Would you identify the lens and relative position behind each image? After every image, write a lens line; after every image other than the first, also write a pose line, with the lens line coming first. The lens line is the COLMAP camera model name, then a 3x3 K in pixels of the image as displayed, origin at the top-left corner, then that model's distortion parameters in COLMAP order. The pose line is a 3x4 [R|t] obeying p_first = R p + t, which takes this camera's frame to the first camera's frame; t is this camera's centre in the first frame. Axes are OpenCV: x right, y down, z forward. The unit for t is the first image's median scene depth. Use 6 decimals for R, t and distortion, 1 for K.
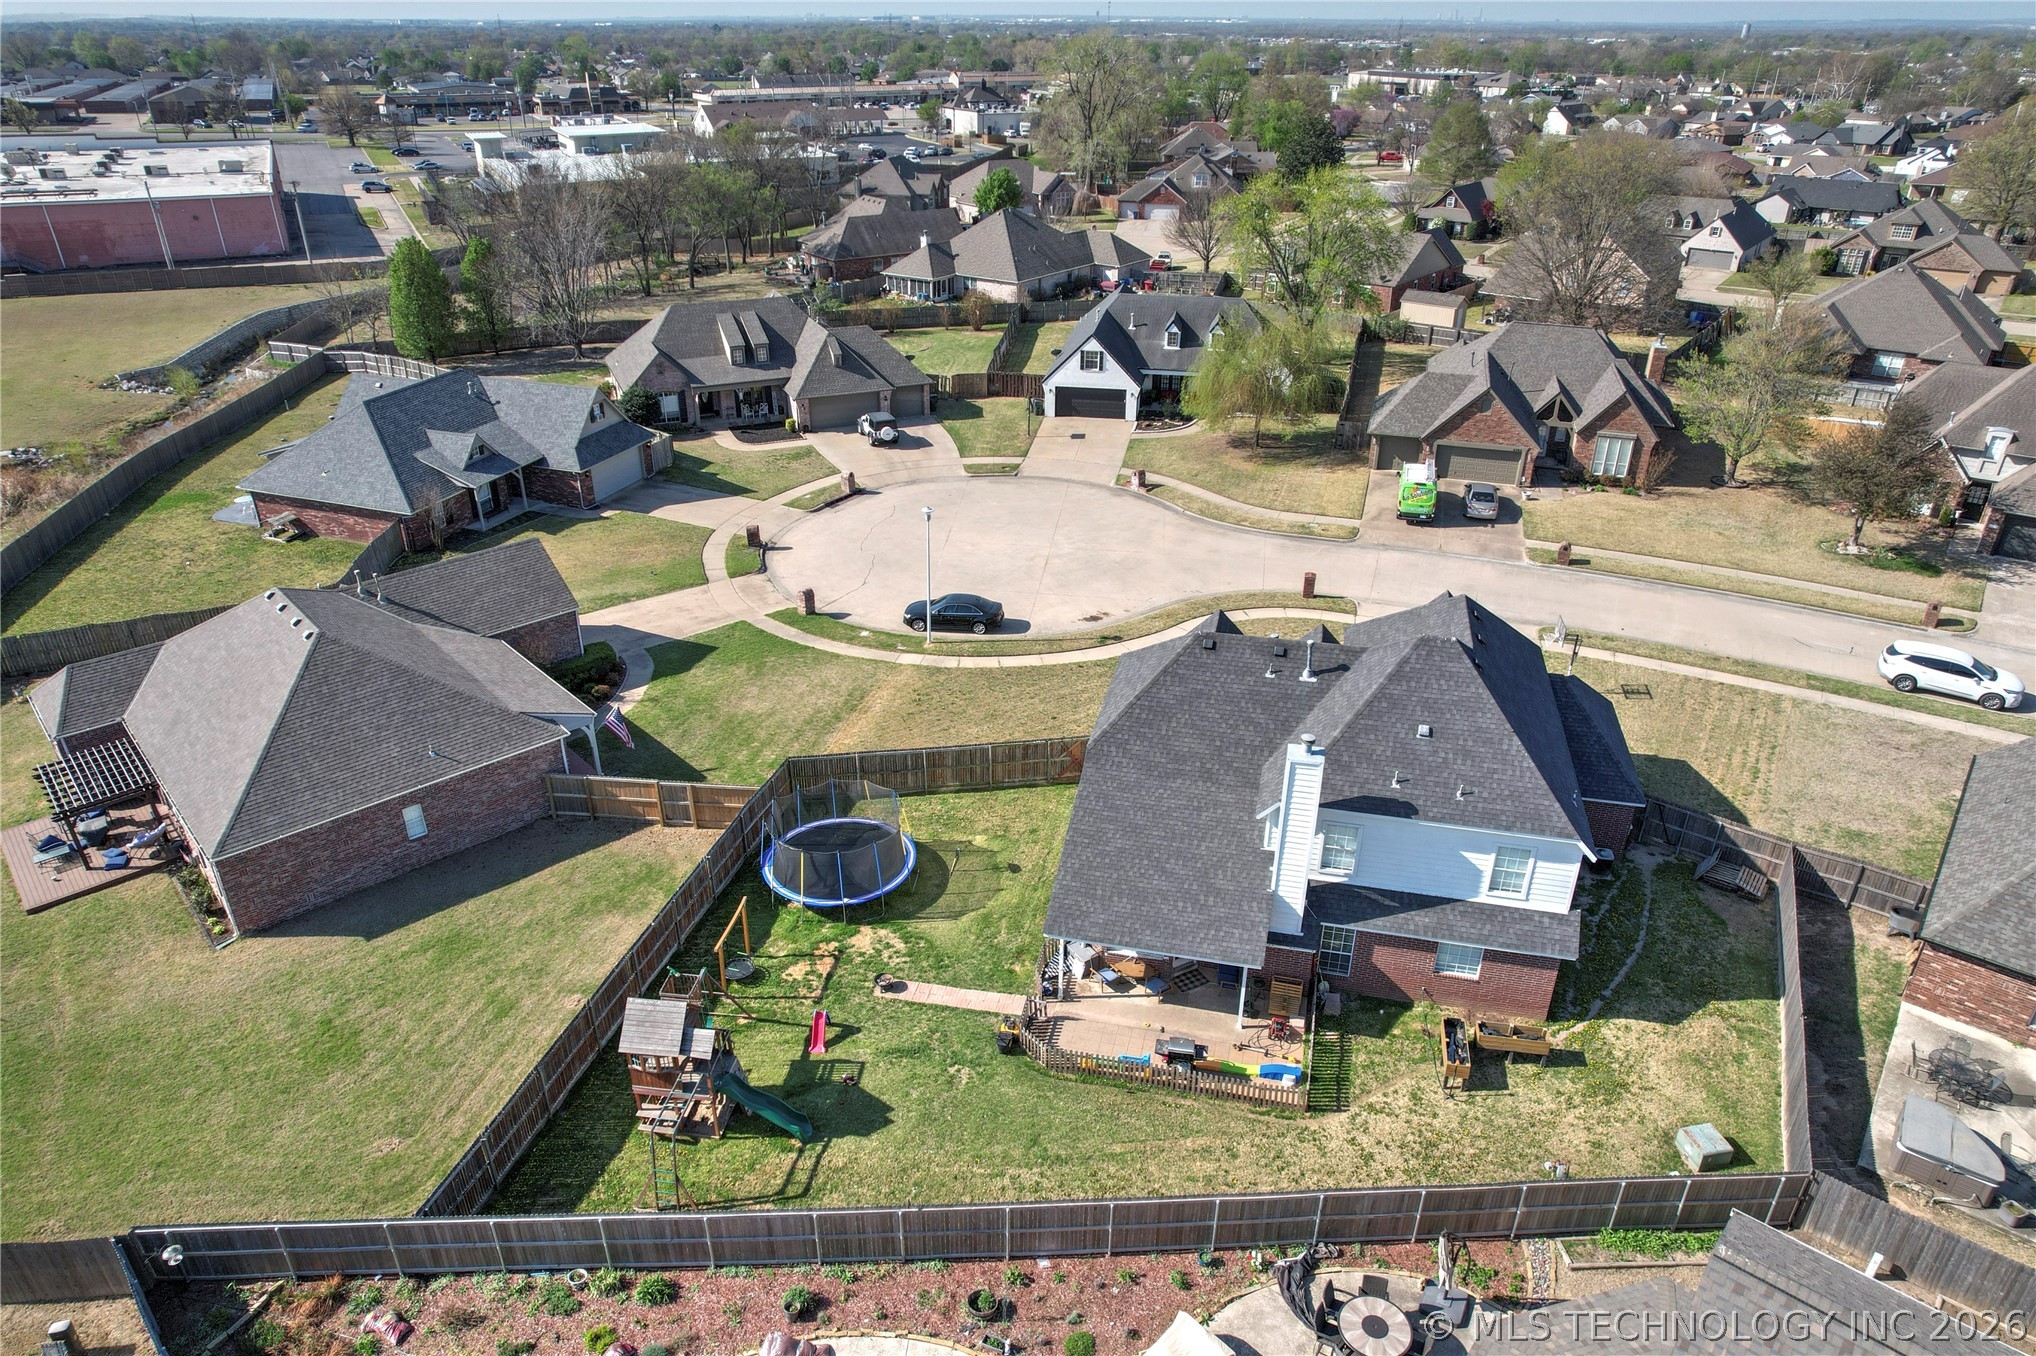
lens RADIAL K [[1304.3, 0, 1018.0], [0, 1304.3, 678.0], [0, 0, 1]] dist [-0.067615, 0.055978]
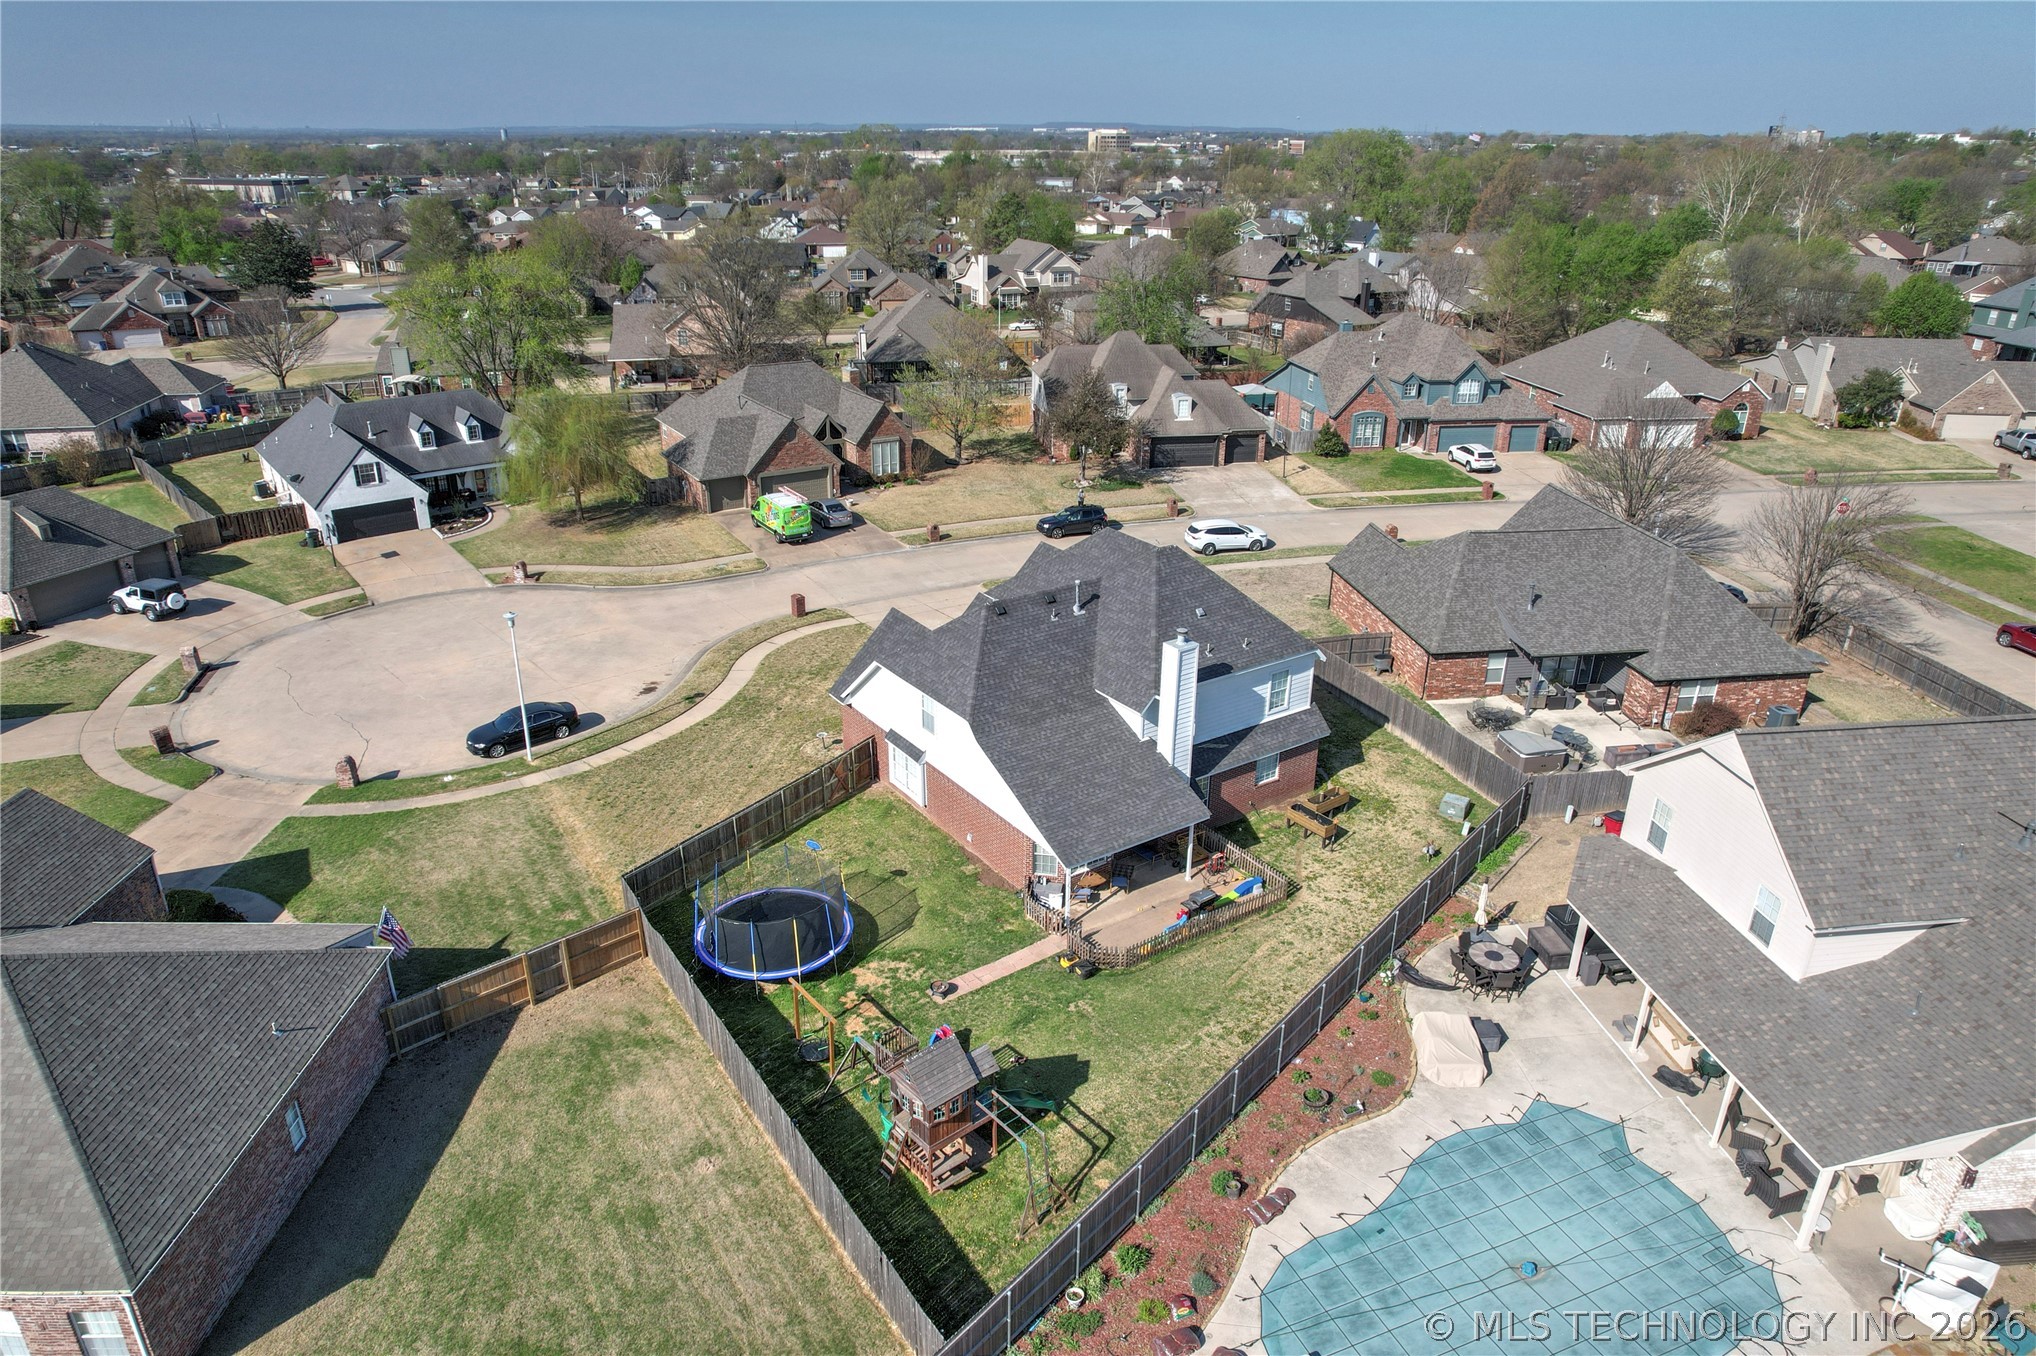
lens RADIAL K [[1304.3, 0, 1018.0], [0, 1304.3, 678.0], [0, 0, 1]] dist [-0.067615, 0.055978]
pose [[0.671558, -0.288549, 0.682458, -0.411224], [0.334896, 0.939812, 0.067813, -0.026808], [-0.660949, 0.183013, 0.727772, 0.100739]]
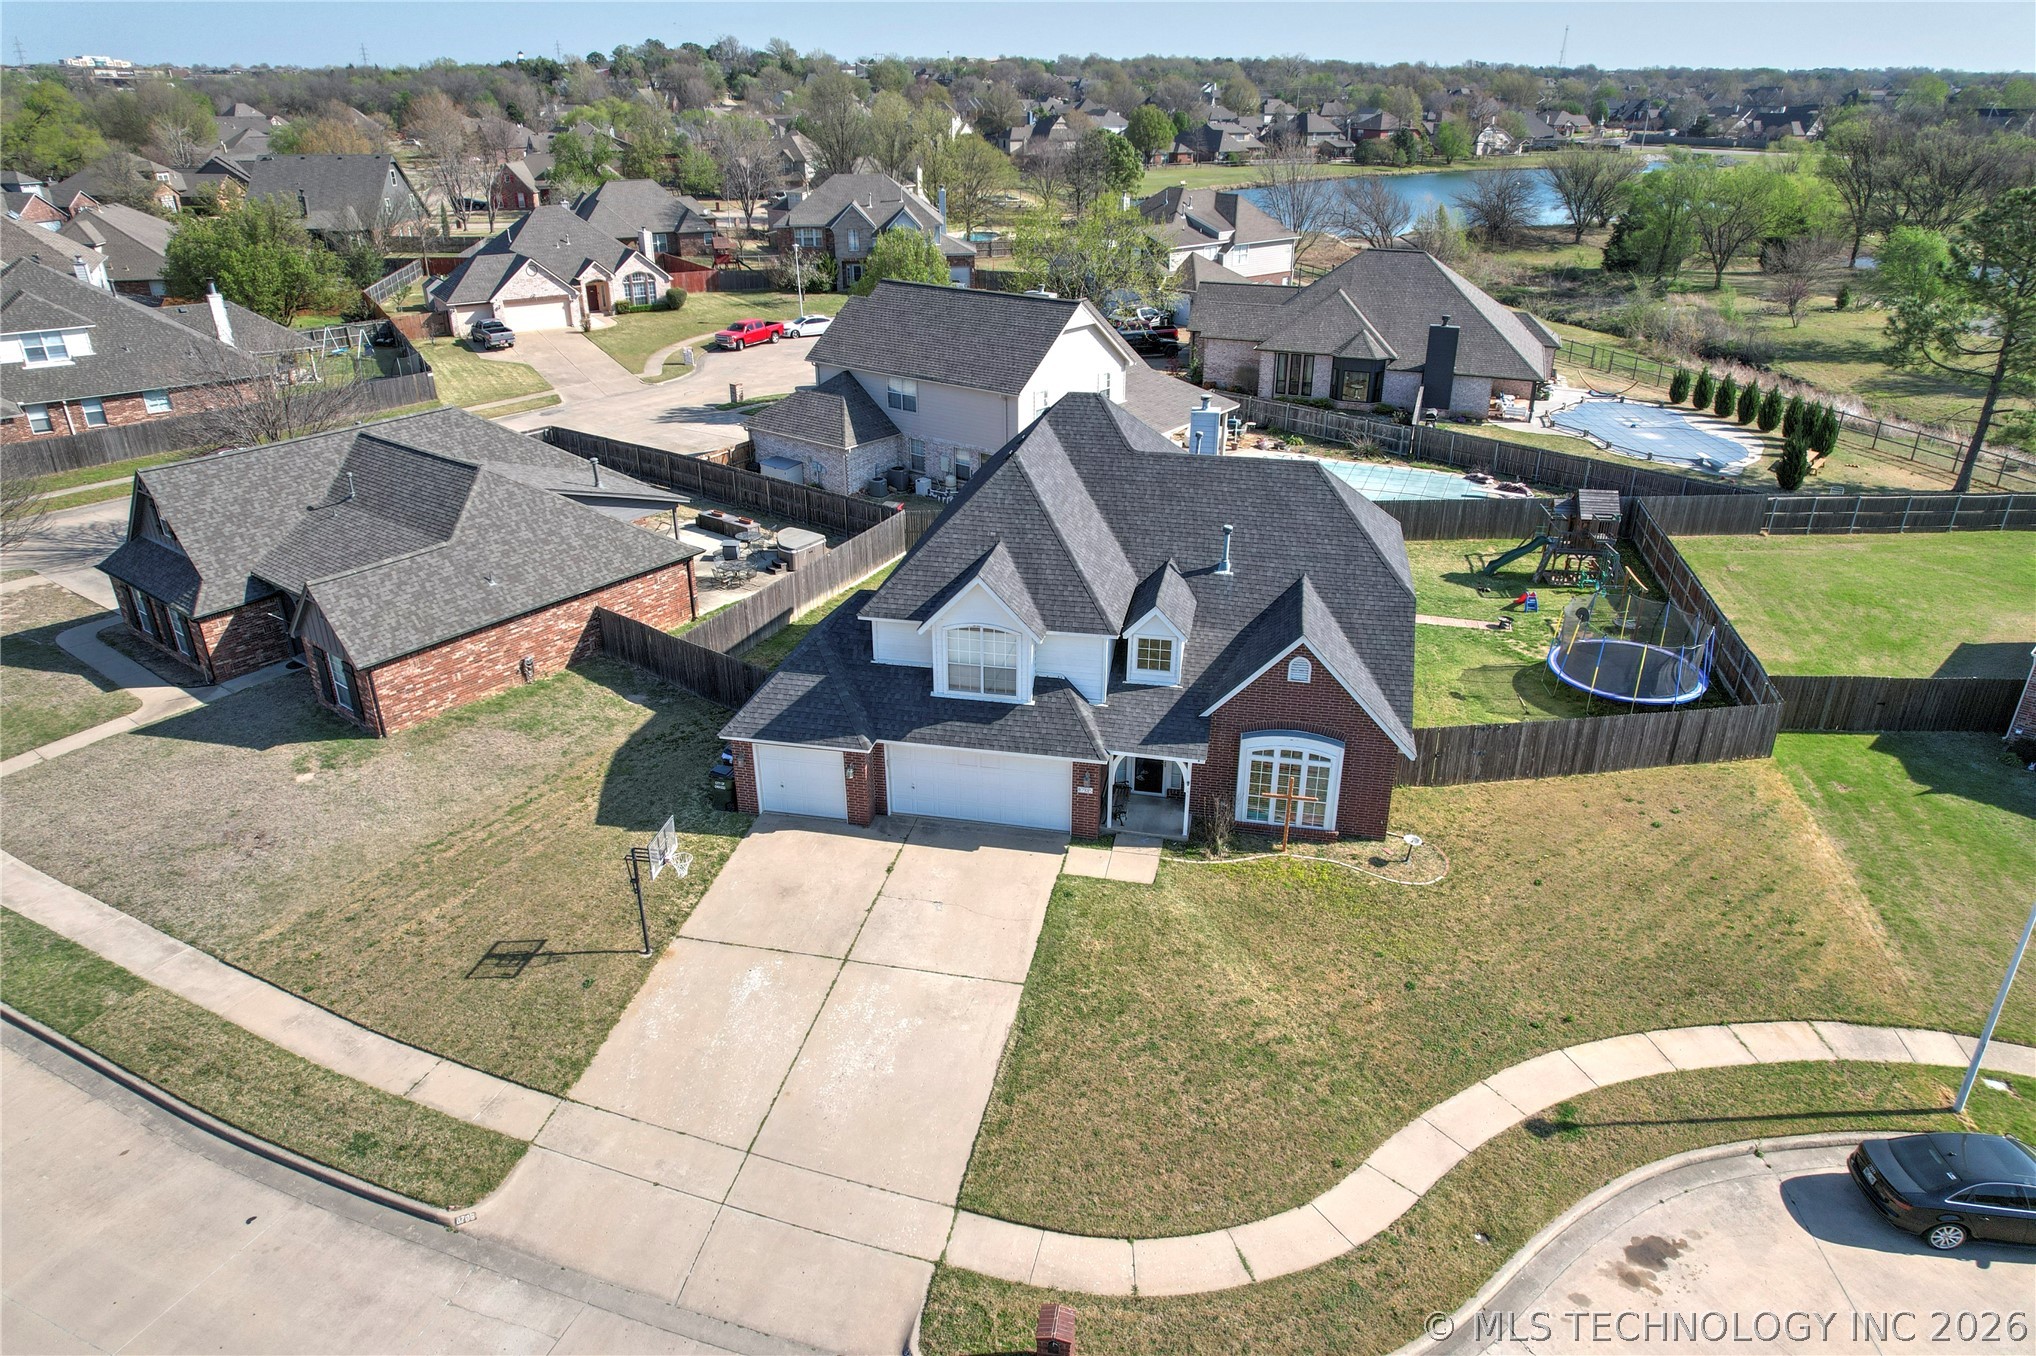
lens RADIAL K [[1307.0, 0, 1018.0], [0, 1307.0, 678.0], [0, 0, 1]] dist [-0.085685, 0.080112]
pose [[-0.999337, 0.013754, -0.033710, 0.242633], [-0.018168, 0.613990, 0.789105, -0.420122], [0.031551, 0.789194, -0.613333, 1.066103]]
